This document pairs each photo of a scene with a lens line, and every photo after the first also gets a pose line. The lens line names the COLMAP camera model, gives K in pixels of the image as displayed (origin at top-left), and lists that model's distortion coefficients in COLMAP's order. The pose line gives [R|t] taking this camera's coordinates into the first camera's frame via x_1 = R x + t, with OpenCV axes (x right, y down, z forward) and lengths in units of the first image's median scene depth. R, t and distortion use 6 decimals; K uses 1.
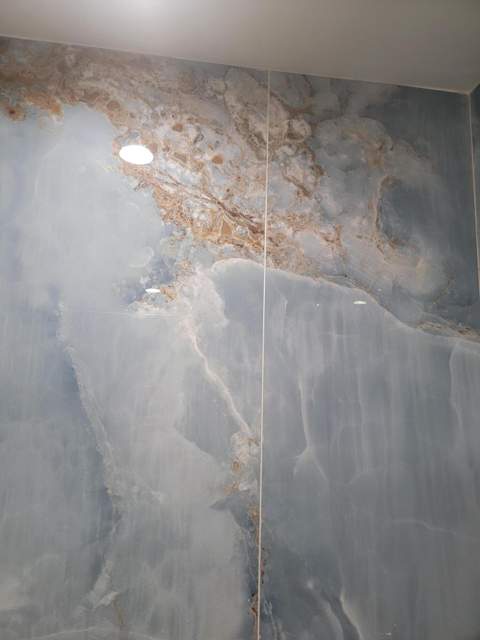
lens RADIAL K [[443.2, 0, 234.6], [0, 443.2, 323.4], [0, 0, 1]] dist [0.076283, -0.062359]
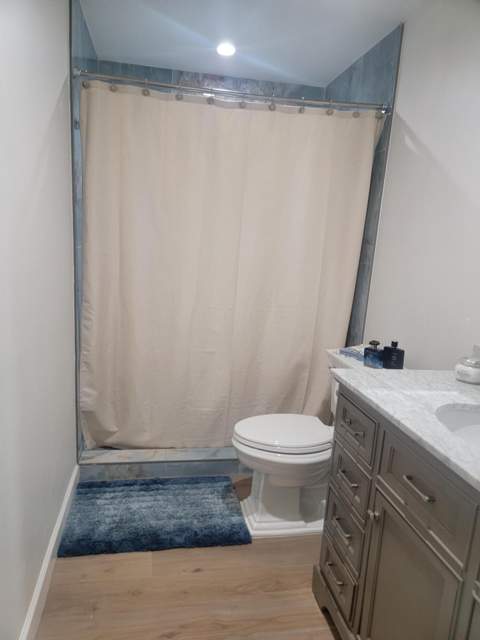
lens RADIAL K [[443.2, 0, 236.0], [0, 443.2, 330.8], [0, 0, 1]] dist [0.076283, -0.062359]
pose [[0.999223, 0.032687, 0.022024, -0.116914], [-0.038587, 0.925172, 0.377581, -0.130165], [-0.008034, -0.378138, 0.925714, -2.833798]]
